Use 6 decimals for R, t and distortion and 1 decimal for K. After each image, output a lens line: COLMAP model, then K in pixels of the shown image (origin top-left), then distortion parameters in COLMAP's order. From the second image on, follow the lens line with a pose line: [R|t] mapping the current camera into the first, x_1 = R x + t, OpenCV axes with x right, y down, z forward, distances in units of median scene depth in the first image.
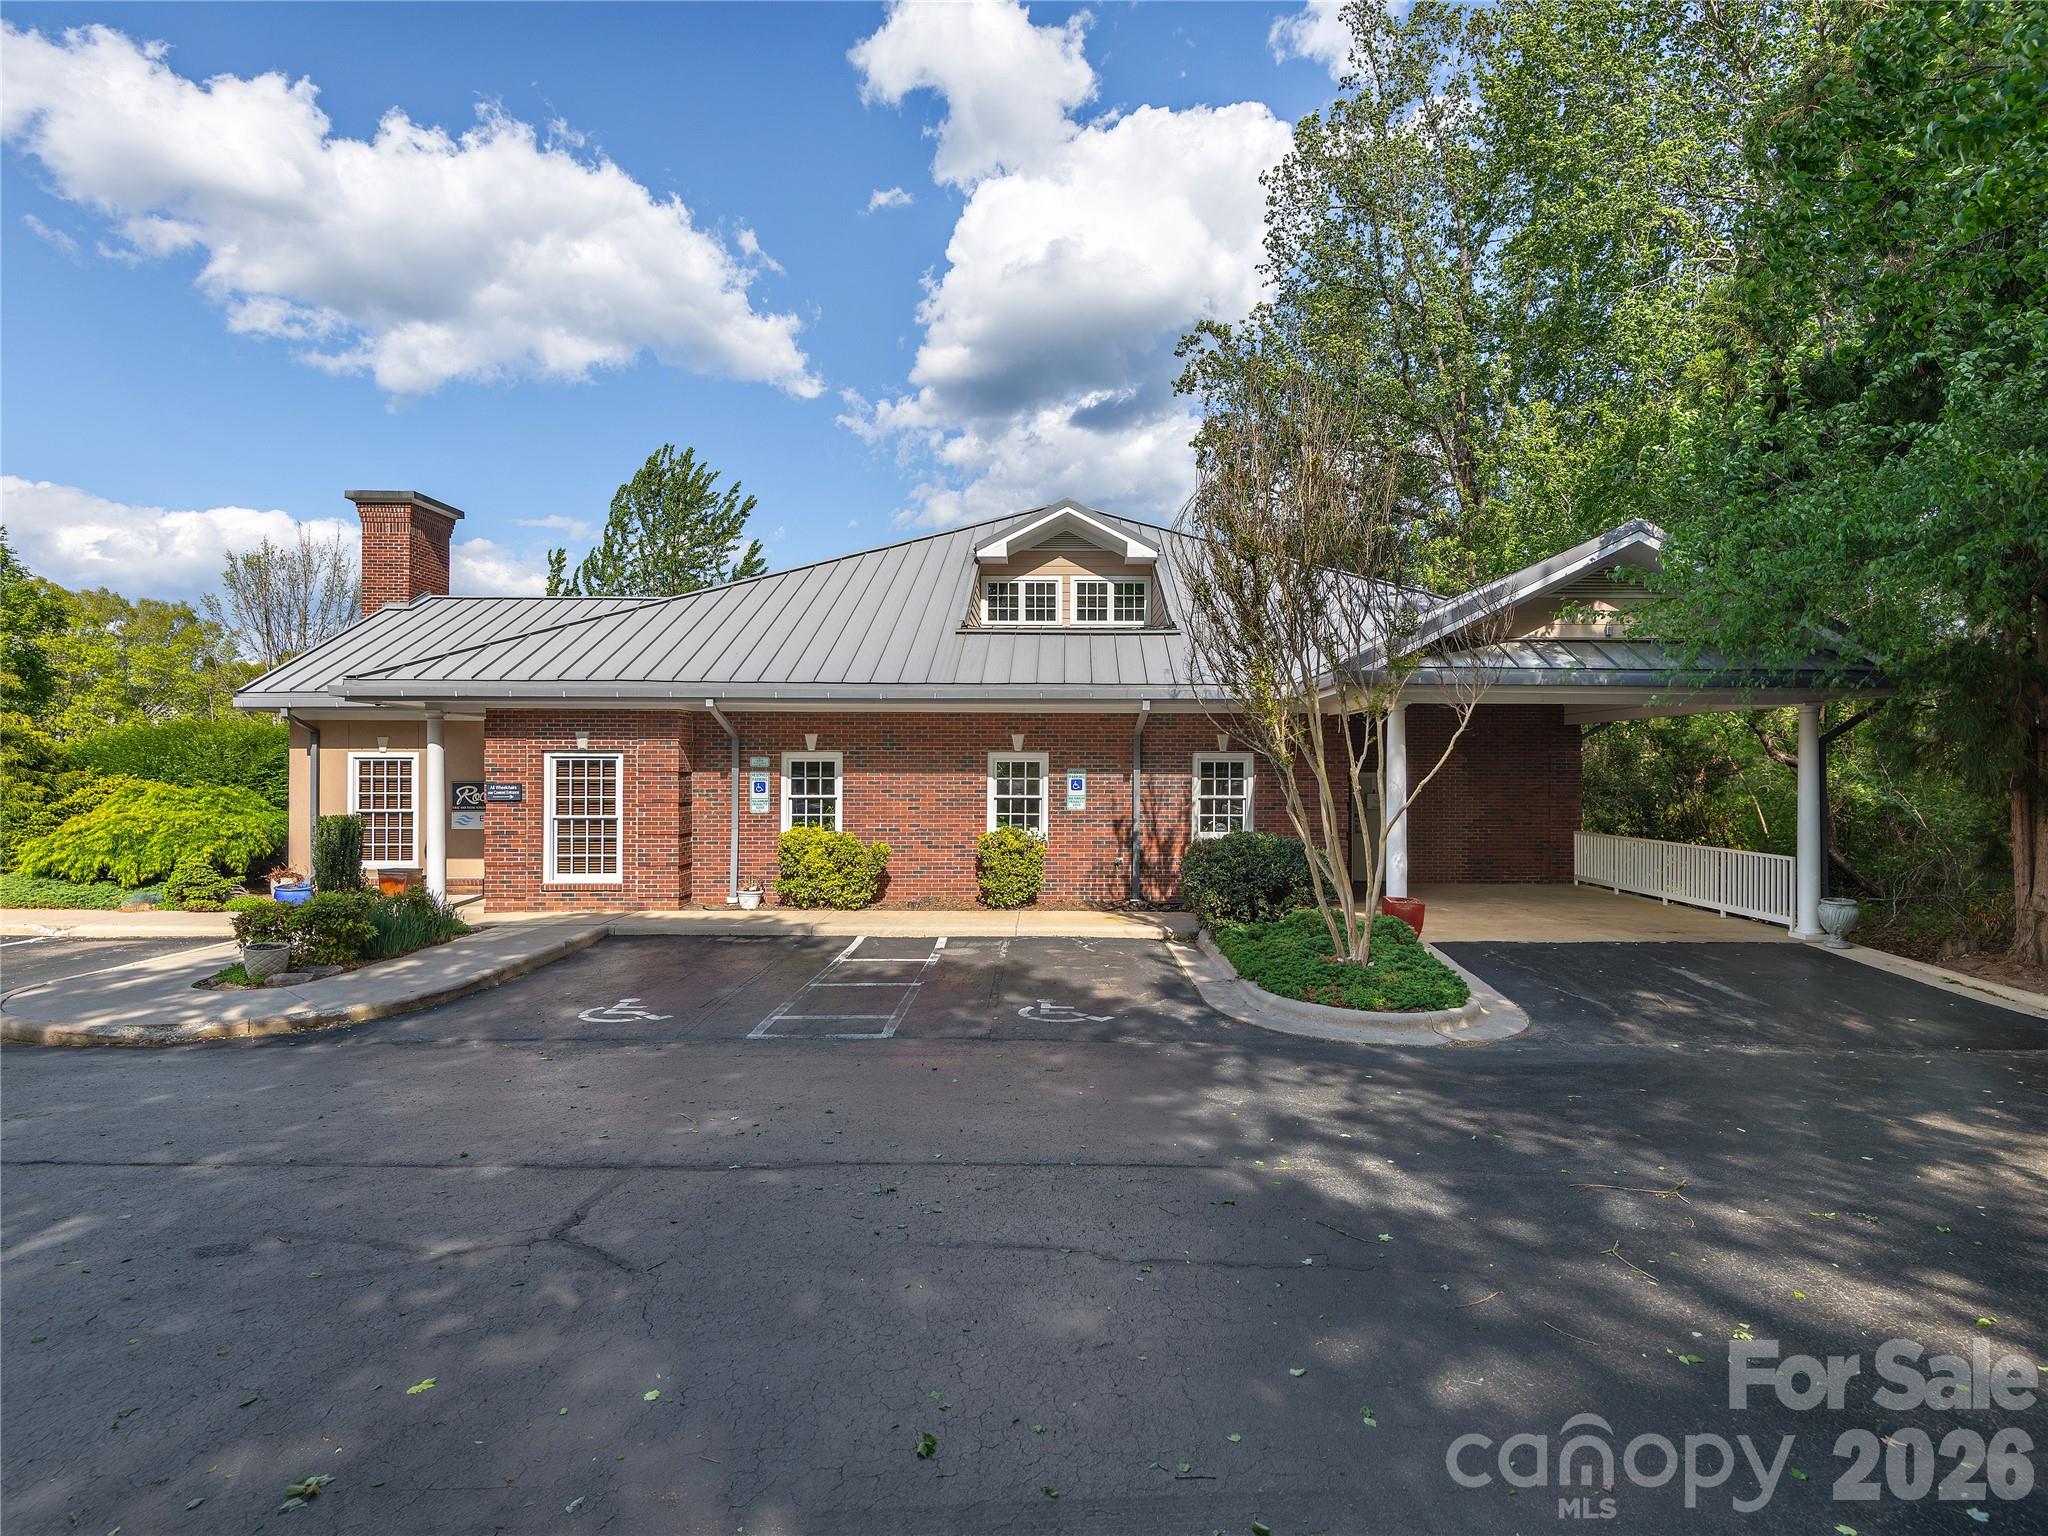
lens RADIAL K [[1051.5, 0, 1023.8], [0, 1051.5, 776.9], [0, 0, 1]] dist [0.005540, 0.001428]
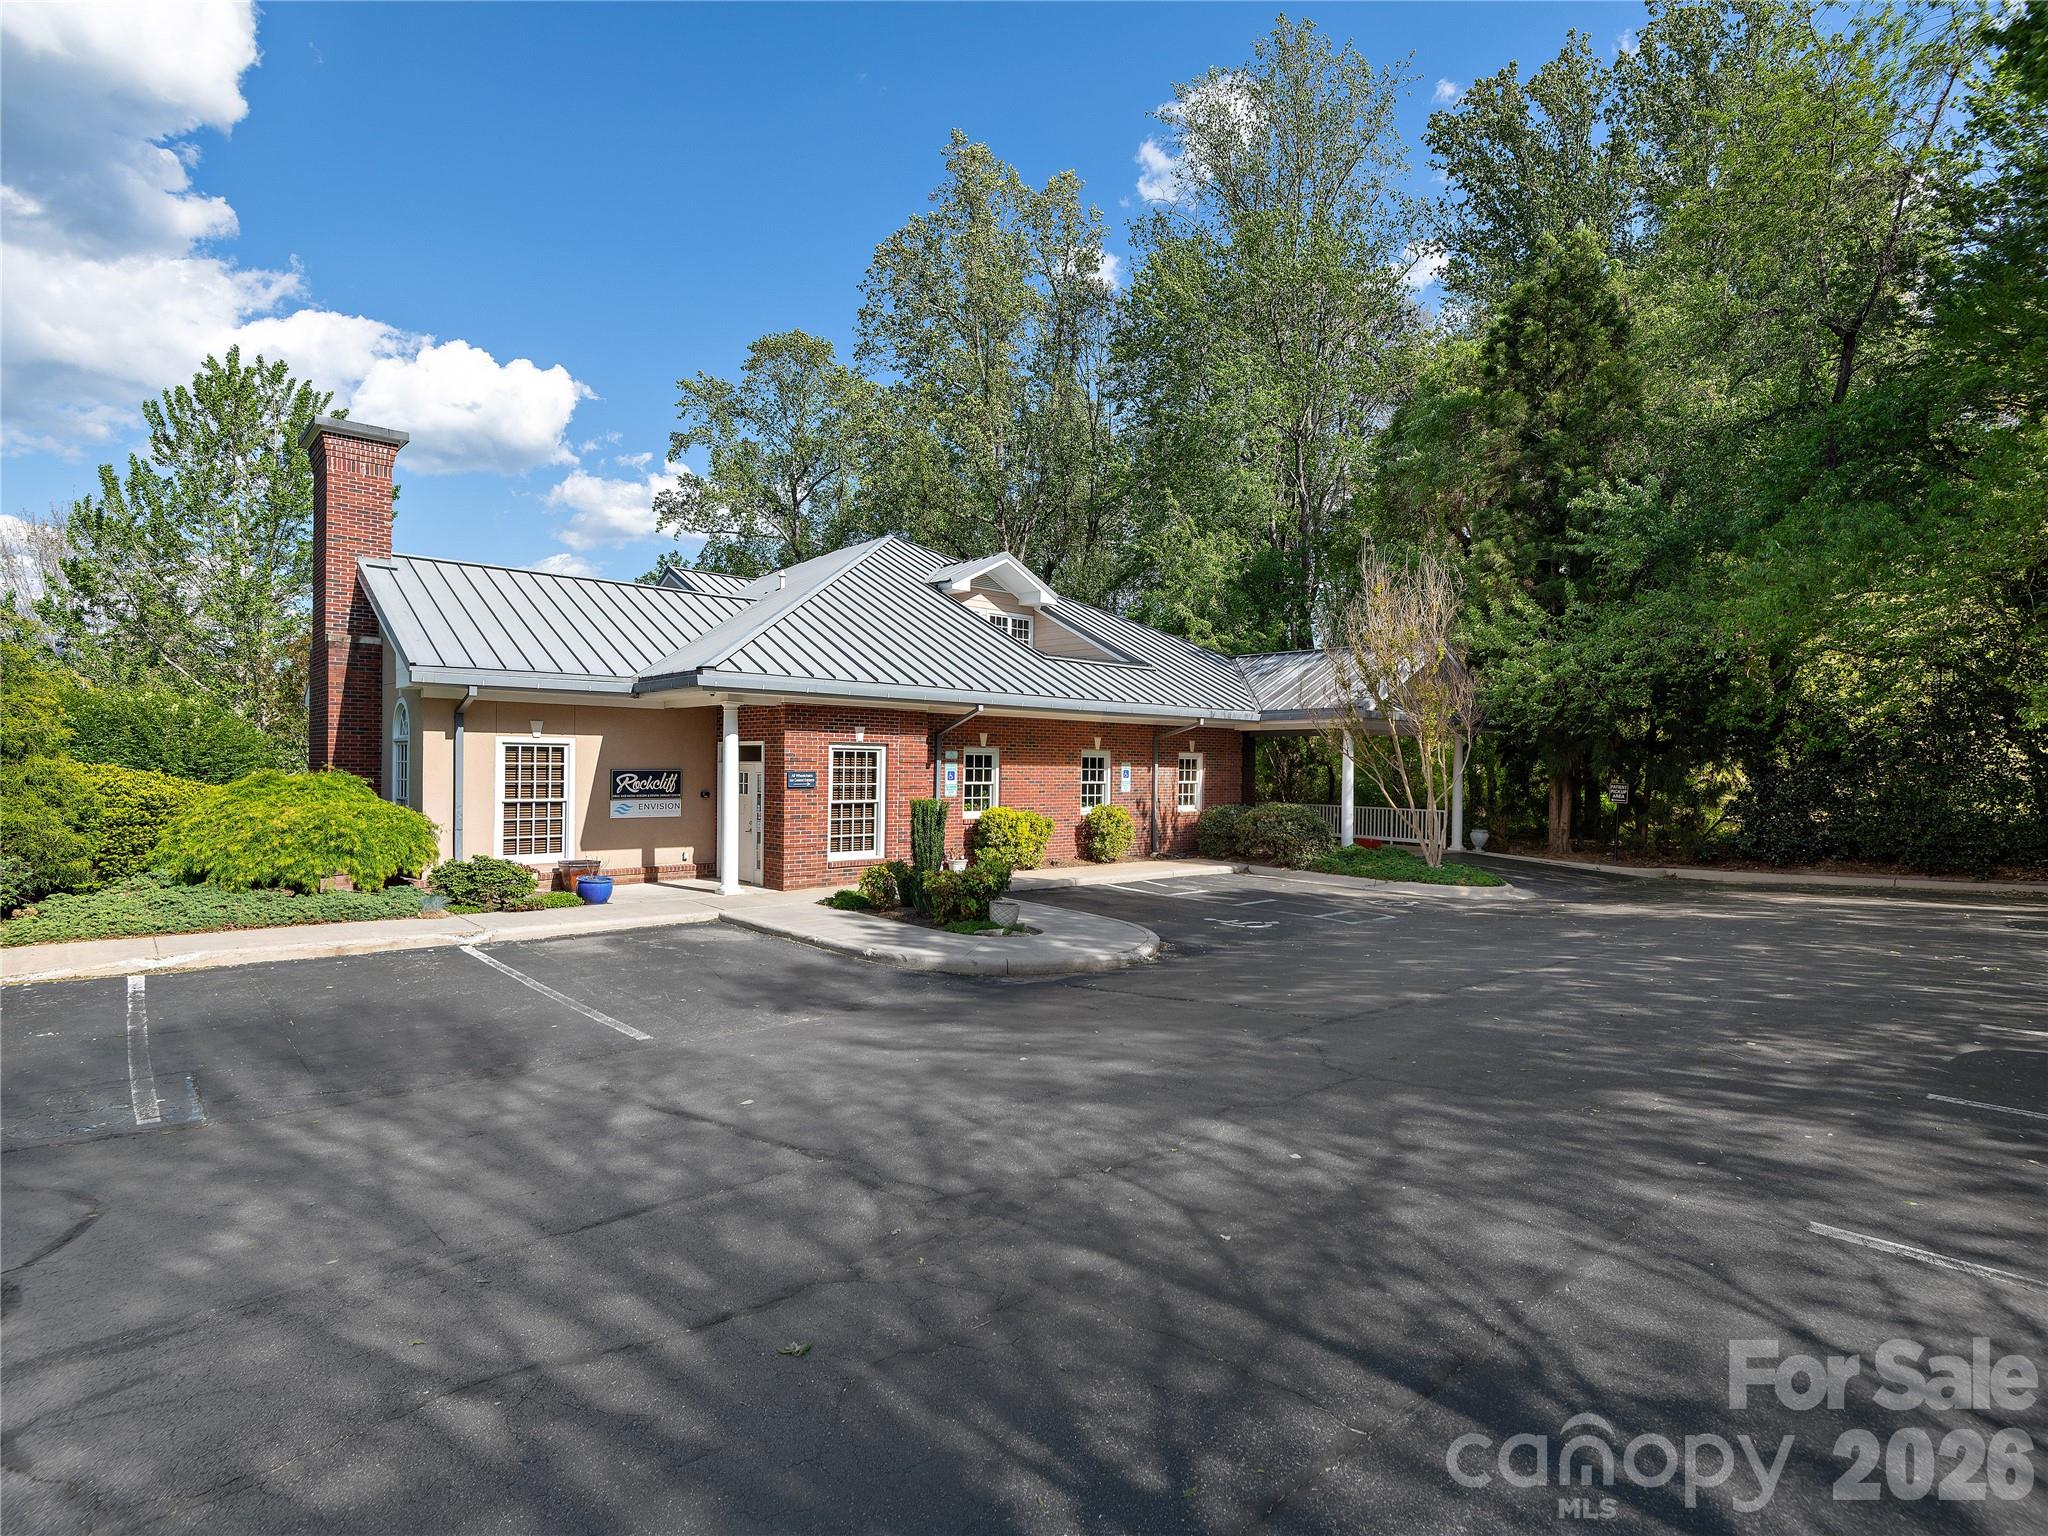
lens RADIAL K [[1051.5, 0, 1017.8], [0, 1051.5, 765.9], [0, 0, 1]] dist [0.005540, 0.001428]
pose [[0.750815, 0.007176, 0.660474, -0.998401], [-0.007942, 0.999967, -0.001836, 0.000155], [-0.660465, -0.003867, 0.750847, 0.026053]]
